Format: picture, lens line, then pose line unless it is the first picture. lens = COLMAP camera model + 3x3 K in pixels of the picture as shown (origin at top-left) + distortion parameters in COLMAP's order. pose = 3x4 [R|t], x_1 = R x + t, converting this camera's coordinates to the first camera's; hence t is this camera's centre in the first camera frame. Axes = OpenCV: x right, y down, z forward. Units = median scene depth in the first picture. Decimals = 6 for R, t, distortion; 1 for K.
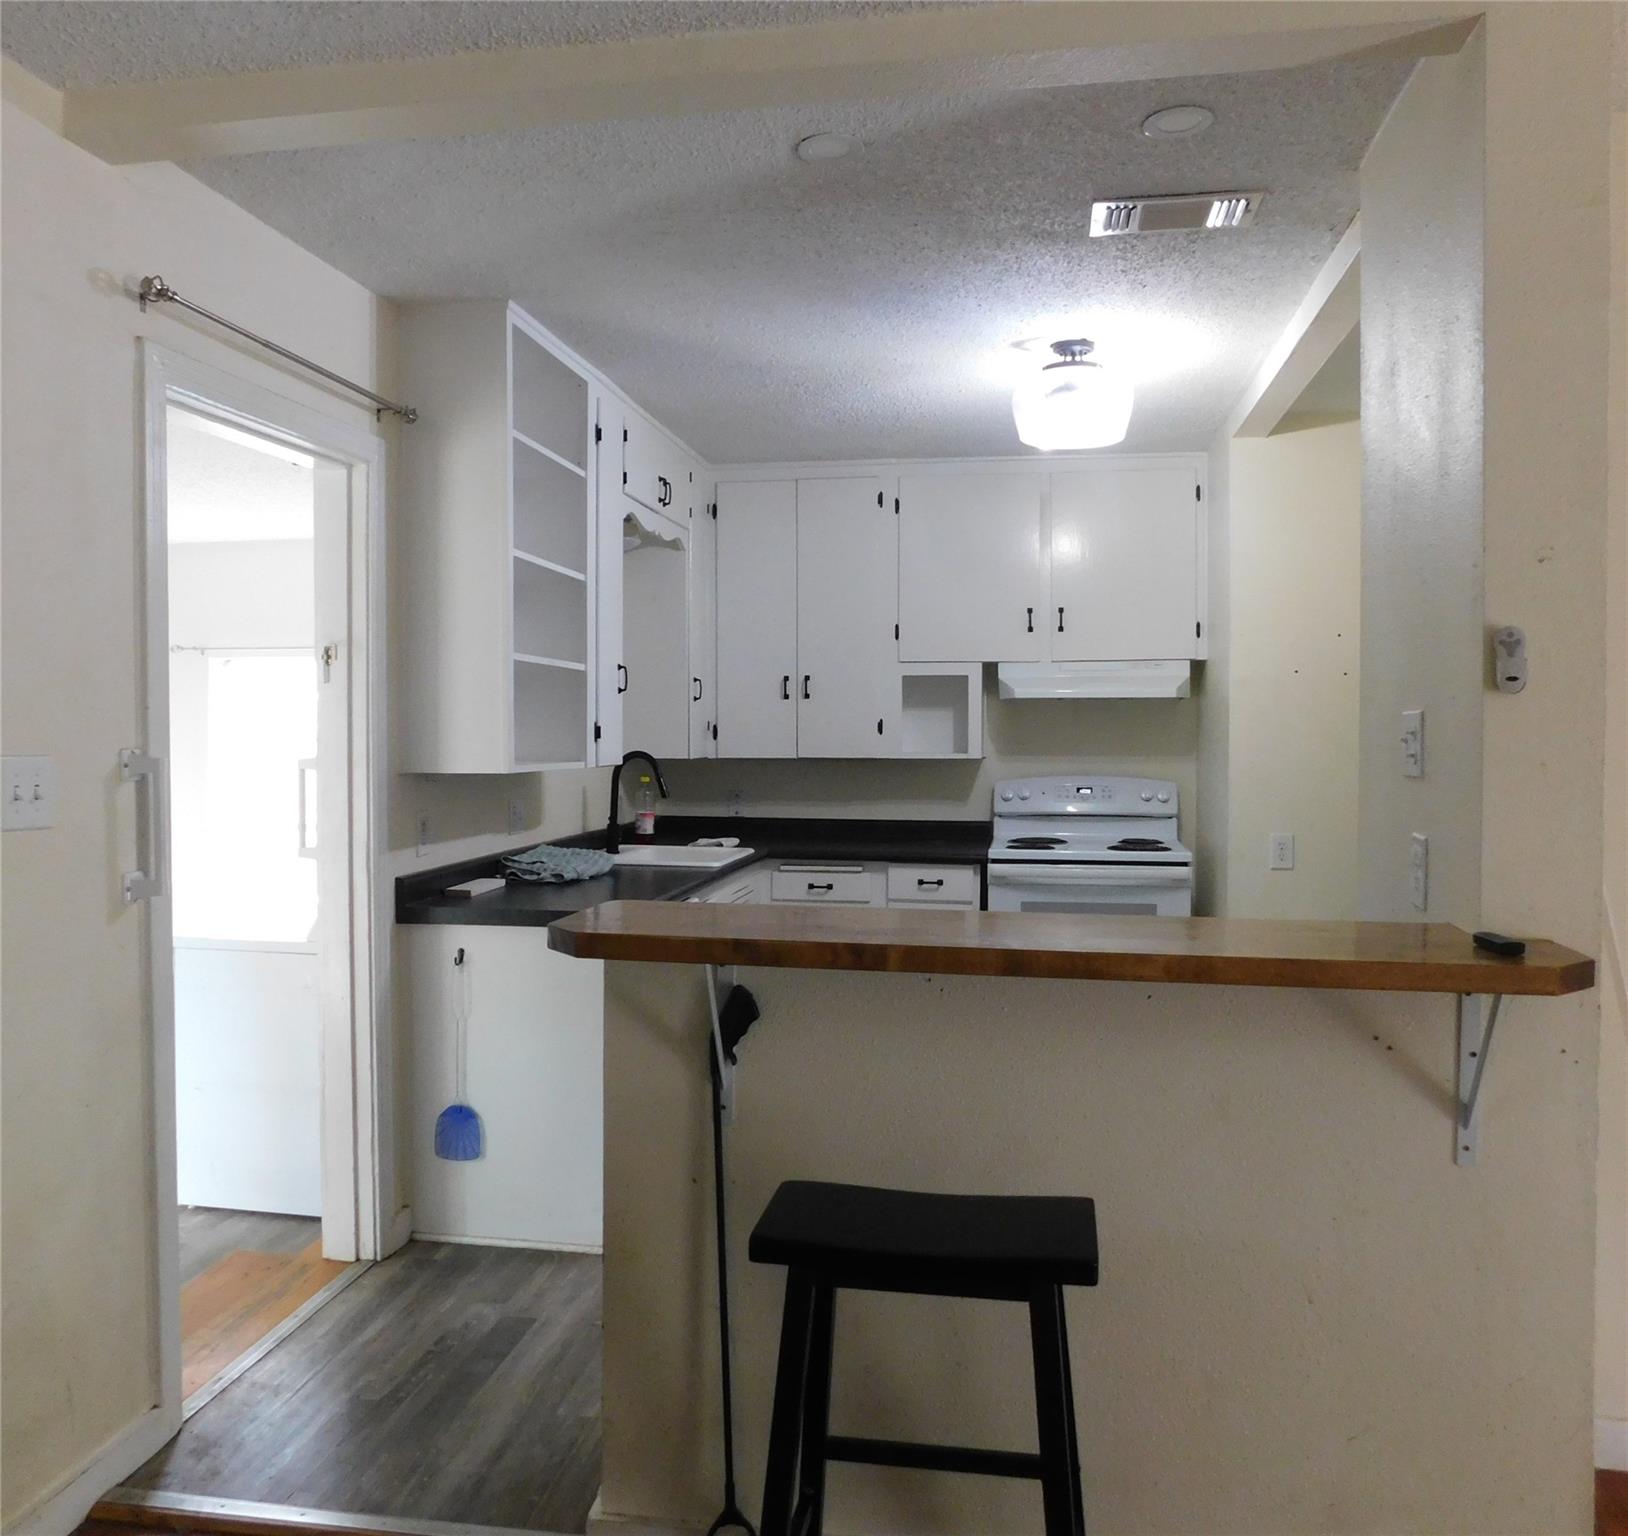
lens RADIAL K [[1422.9, 0, 813.5], [0, 1422.9, 764.0], [0, 0, 1]] dist [0.055887, 0.003963]
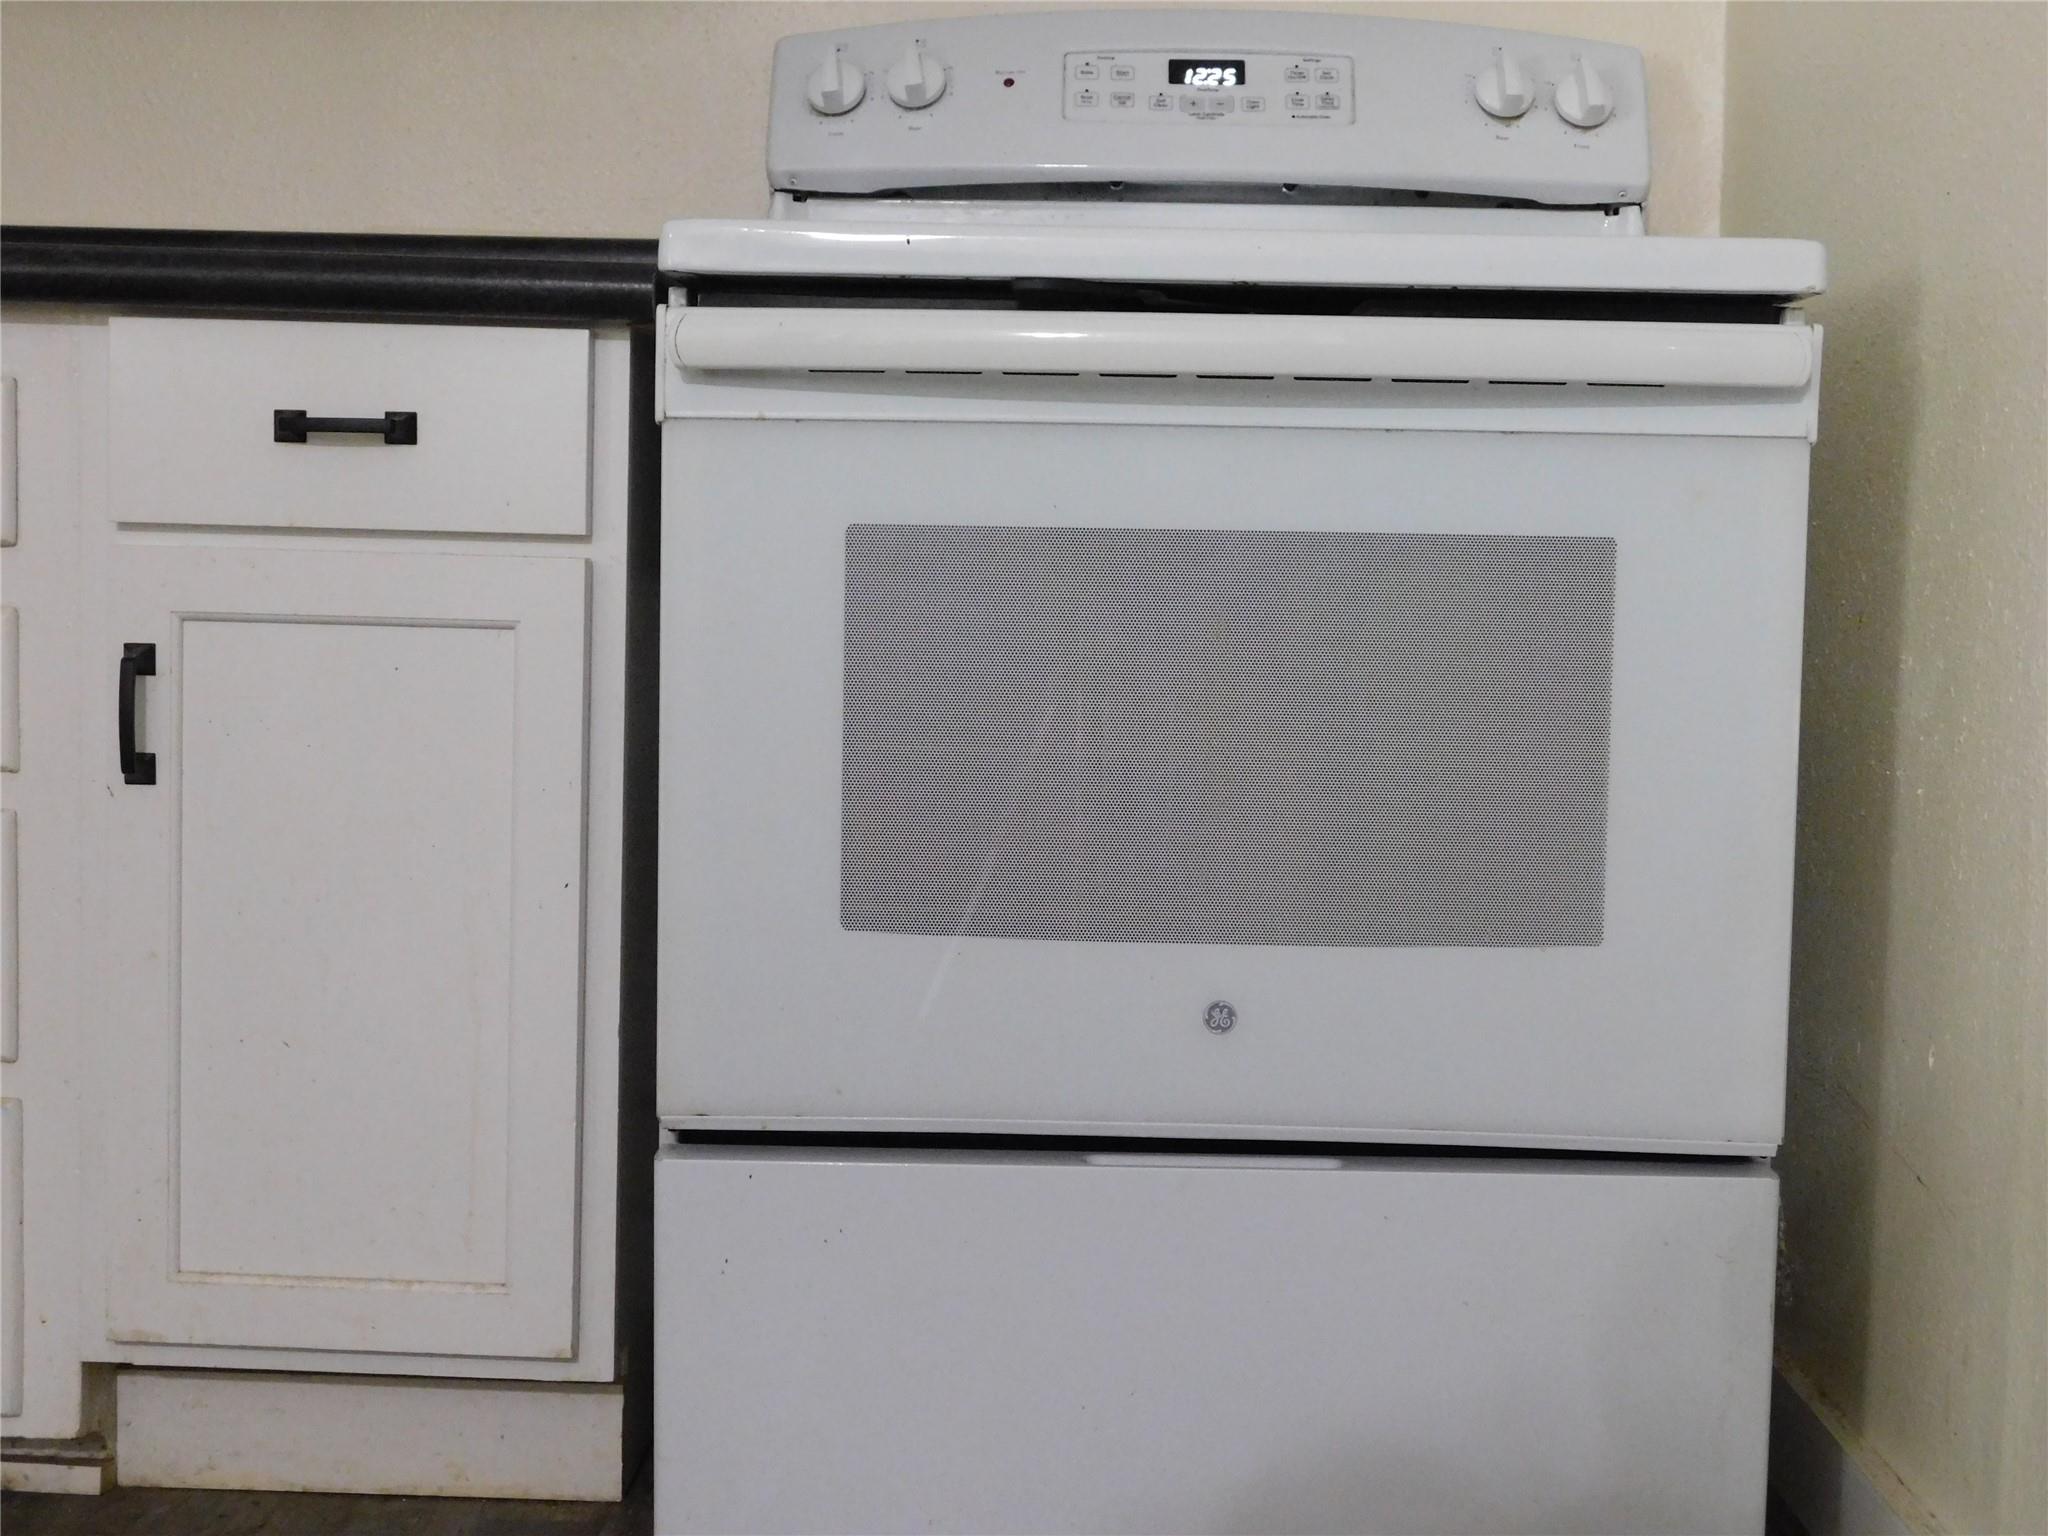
lens RADIAL K [[2679.7, 0, 1019.2], [0, 2679.7, 766.7], [0, 0, 1]] dist [-0.014278, 0.000000]
pose [[0.991165, 0.011229, 0.132156, 0.116139], [-0.017494, 0.998772, 0.046341, 0.103503], [-0.131474, -0.048244, 0.990145, 0.632207]]
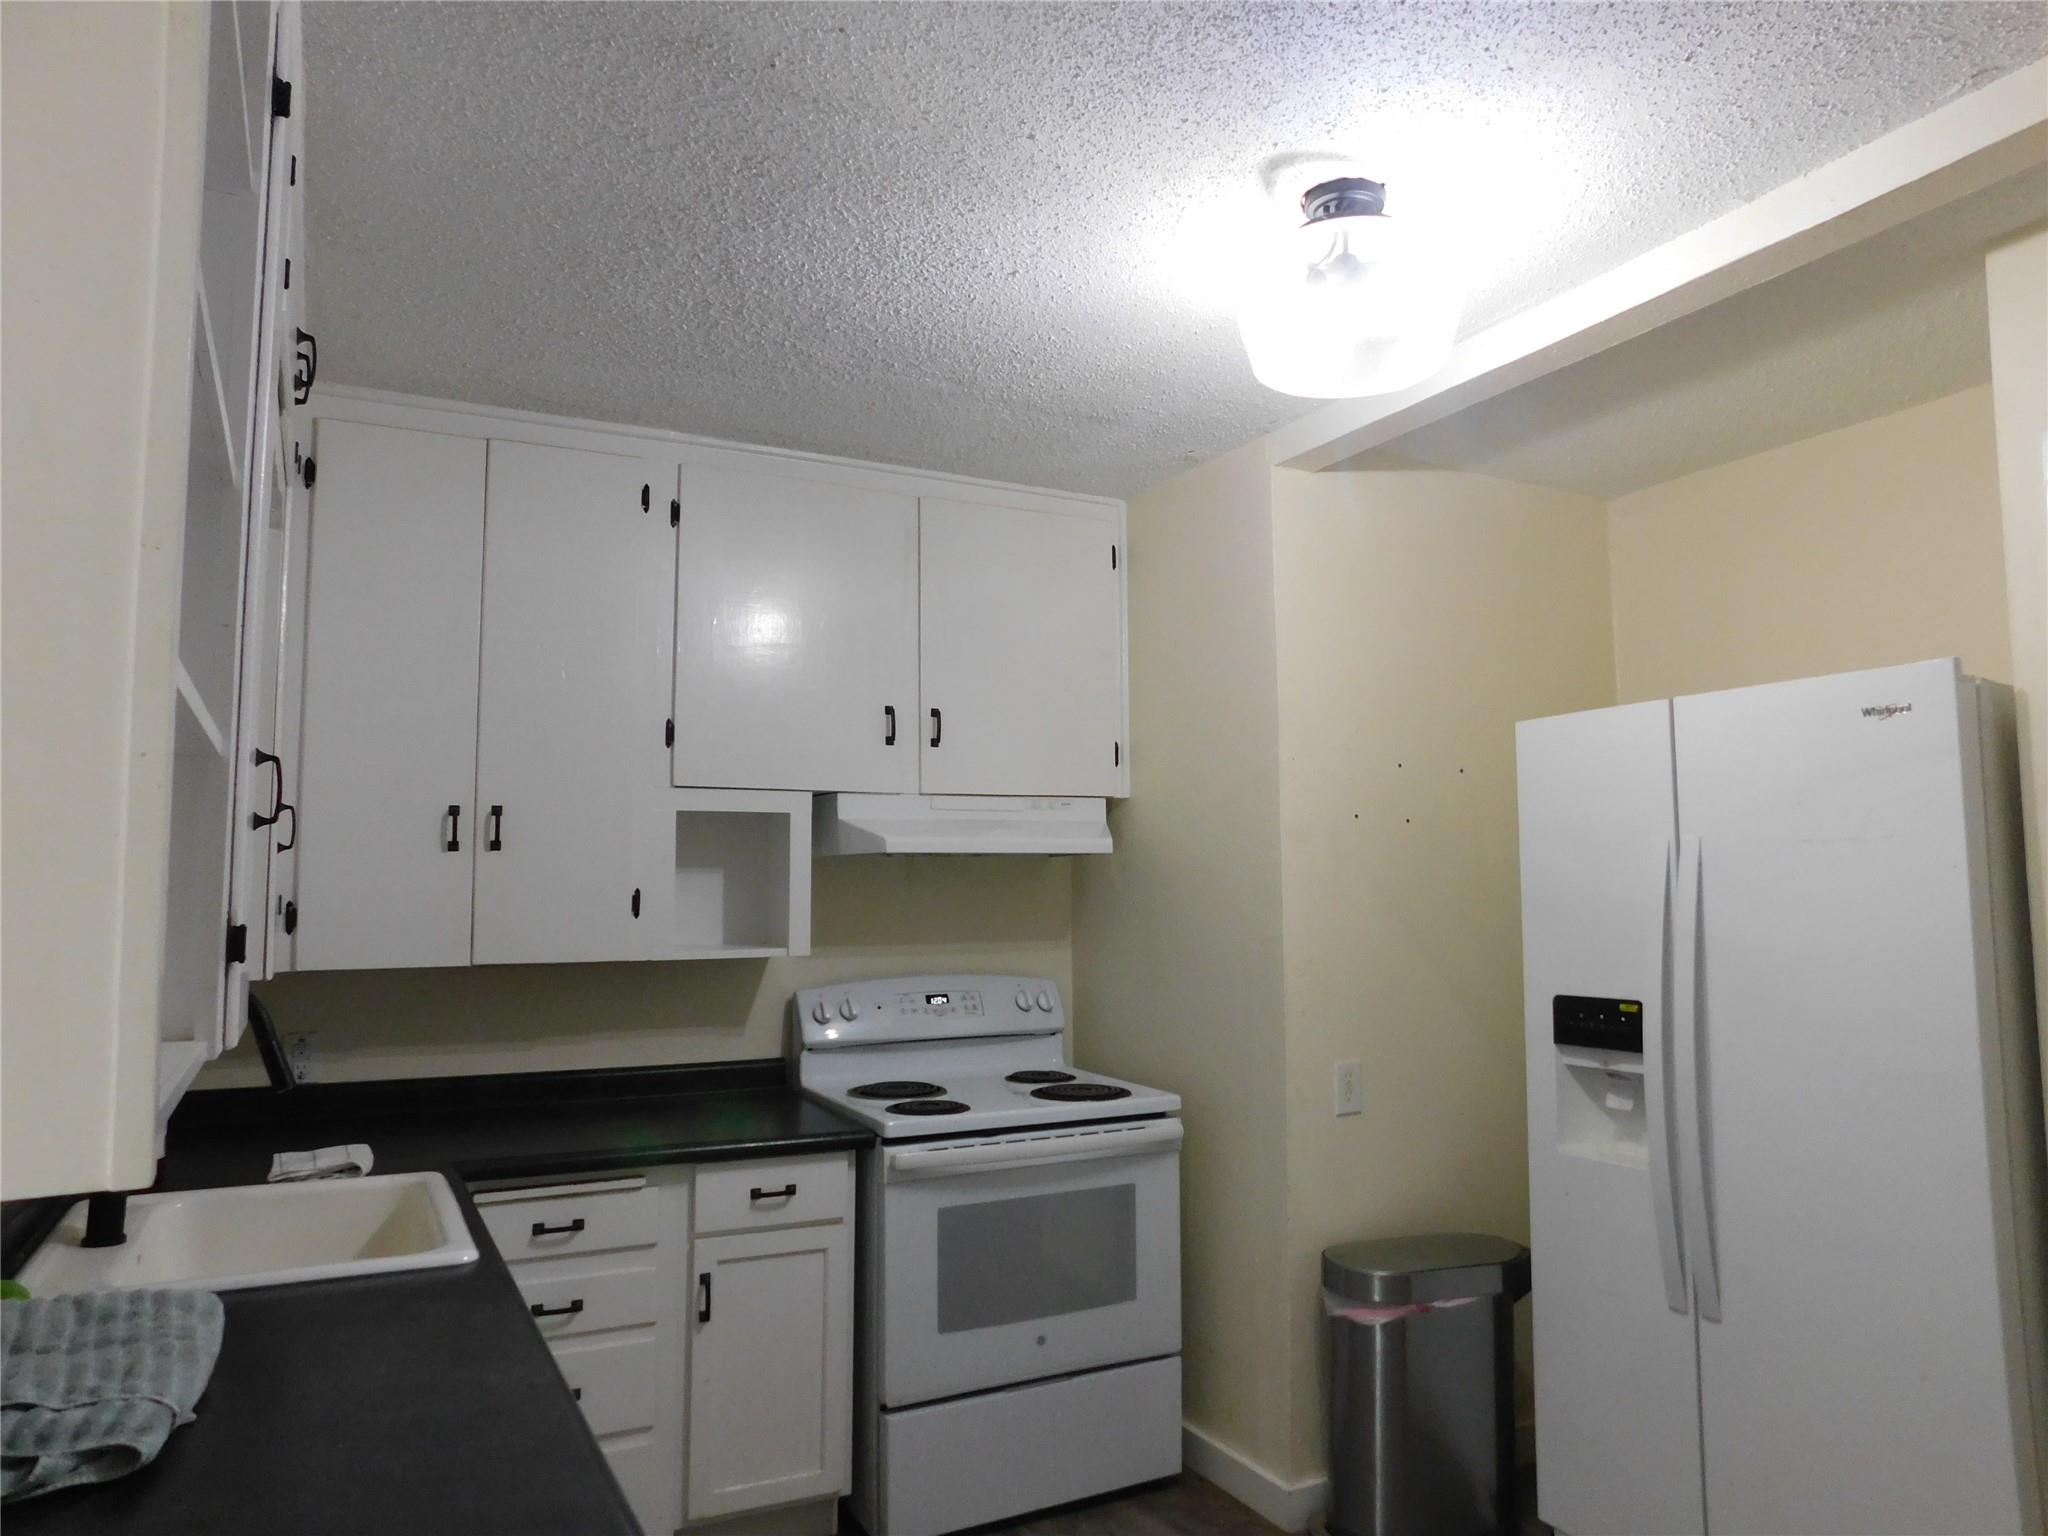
lens RADIAL K [[1371.6, 0, 1024.6], [0, 1371.6, 770.0], [0, 0, 1]] dist [-0.048704, 0.039606]
pose [[0.804276, 0.043132, 0.592688, -0.147946], [0.021783, 0.994552, -0.101938, -0.020470], [-0.593856, 0.094897, 0.798955, 0.492539]]
